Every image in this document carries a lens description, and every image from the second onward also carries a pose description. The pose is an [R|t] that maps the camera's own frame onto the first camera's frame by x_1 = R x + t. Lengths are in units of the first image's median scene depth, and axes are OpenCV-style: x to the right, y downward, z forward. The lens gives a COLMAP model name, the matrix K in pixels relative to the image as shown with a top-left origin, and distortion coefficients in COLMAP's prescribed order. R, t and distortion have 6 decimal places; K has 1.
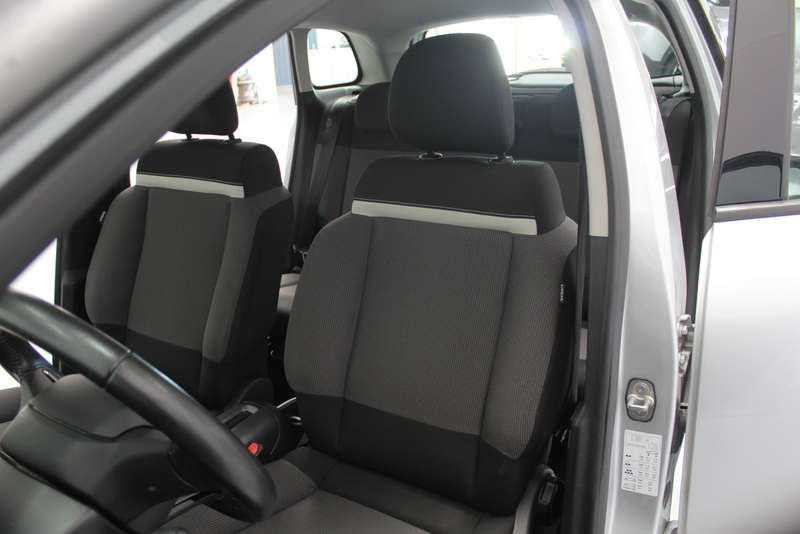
lens RADIAL K [[625.4, 0, 400.0], [0, 625.4, 267.0], [0, 0, 1]] dist [-0.163541, 0.108299]
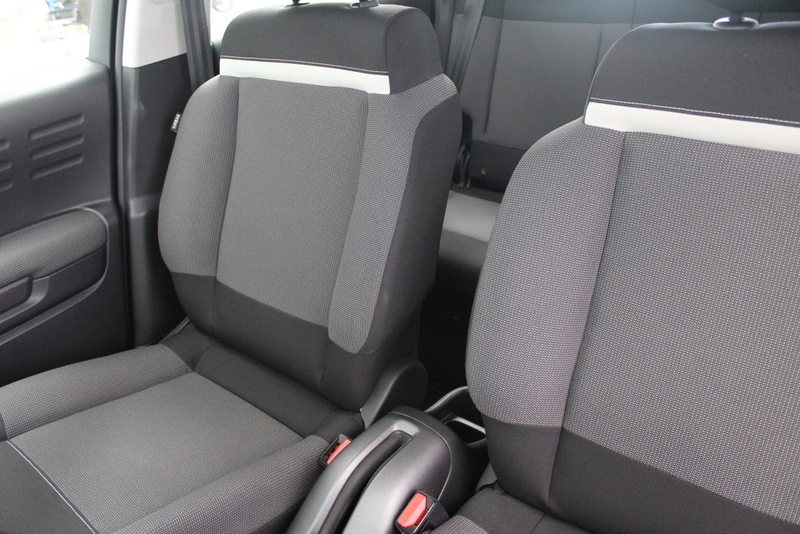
lens RADIAL K [[625.4, 0, 400.0], [0, 625.4, 267.0], [0, 0, 1]] dist [-0.163541, 0.108299]
pose [[0.990873, 0.025200, -0.132422, -0.160294], [-0.000501, 0.983052, 0.183325, -0.056350], [0.134797, -0.181586, 0.974093, 0.371414]]
